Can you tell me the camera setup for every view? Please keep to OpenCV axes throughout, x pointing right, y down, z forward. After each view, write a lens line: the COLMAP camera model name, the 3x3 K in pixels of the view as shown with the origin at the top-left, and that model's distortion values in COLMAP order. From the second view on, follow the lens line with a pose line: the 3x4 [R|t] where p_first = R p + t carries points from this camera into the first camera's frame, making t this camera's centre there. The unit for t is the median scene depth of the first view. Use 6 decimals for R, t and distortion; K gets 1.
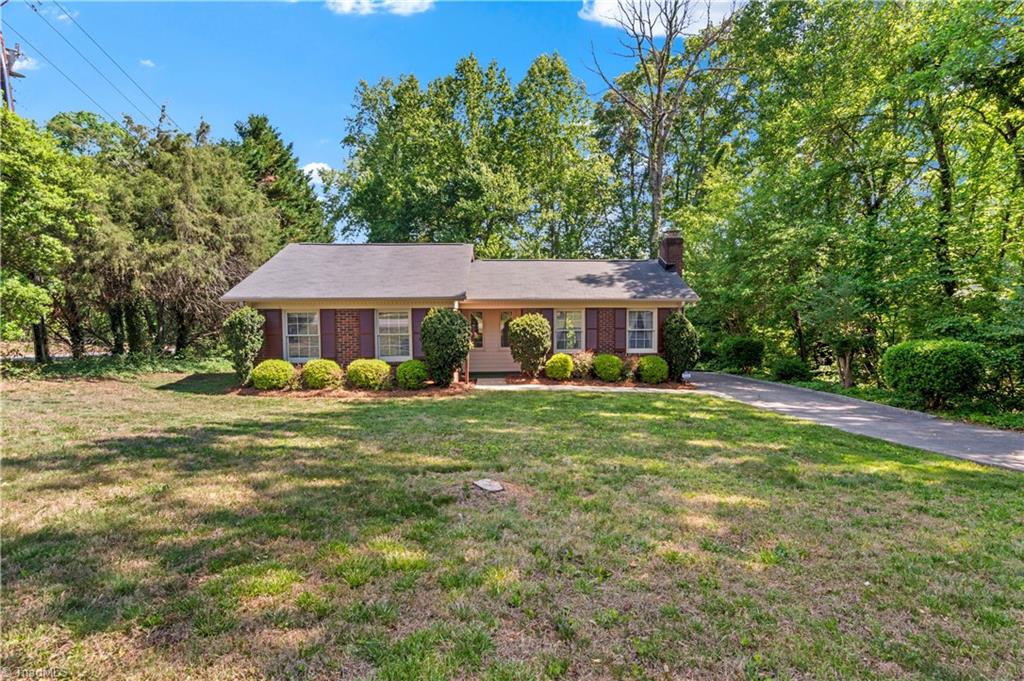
lens RADIAL K [[527.4, 0, 516.2], [0, 527.4, 352.8], [0, 0, 1]] dist [0.005729, 0.000186]
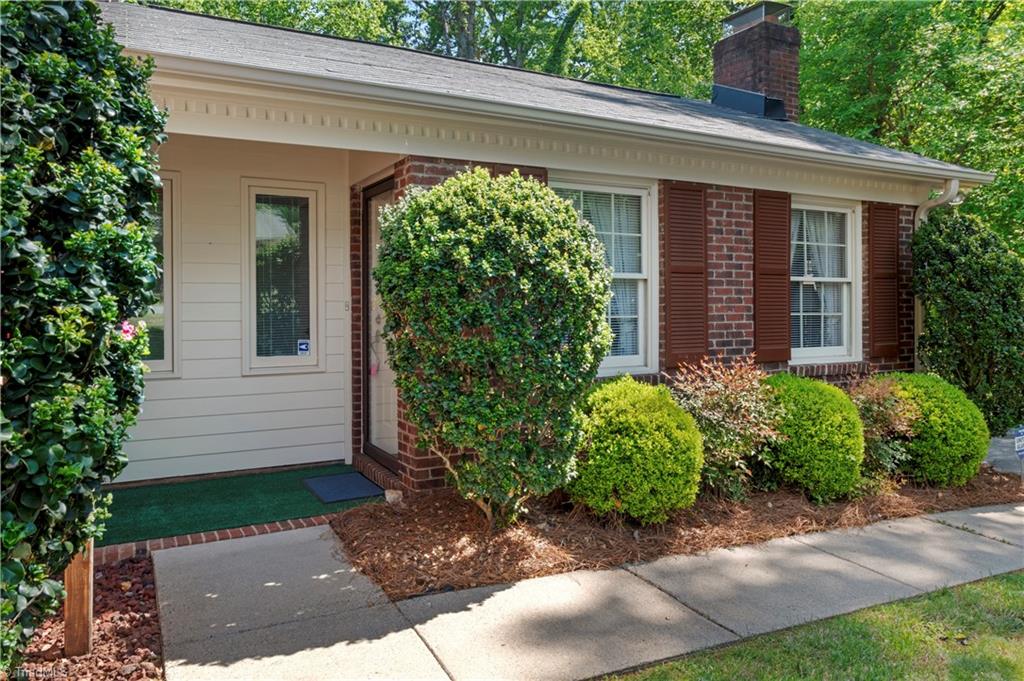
lens RADIAL K [[724.2, 0, 512.4], [0, 724.2, 313.2], [0, 0, 1]] dist [-0.001331, -0.000855]
pose [[0.904956, -0.002201, 0.425500, -0.068854], [0.028771, 0.998015, -0.056027, -0.009600], [-0.424532, 0.062943, 0.903222, 0.738263]]
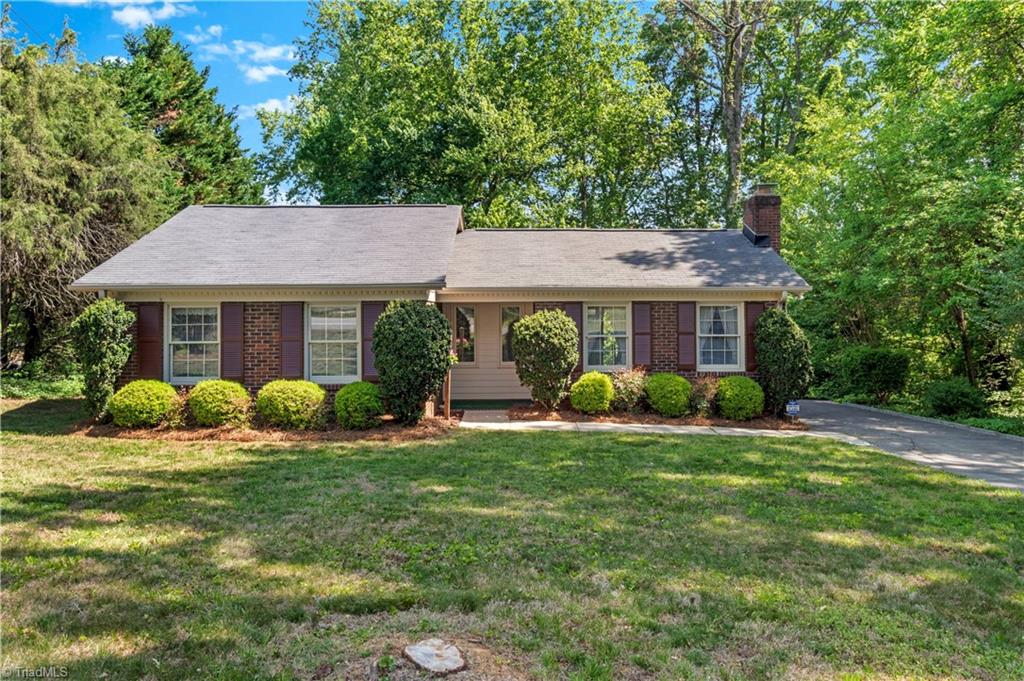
lens RADIAL K [[751.2, 0, 510.3], [0, 751.2, 306.4], [0, 0, 1]] dist [-0.005663, -0.000289]
pose [[0.999538, 0.002094, -0.030312, 0.010010], [-0.004542, 0.996709, -0.080941, -0.003846], [0.030042, 0.081041, 0.996258, 0.078165]]
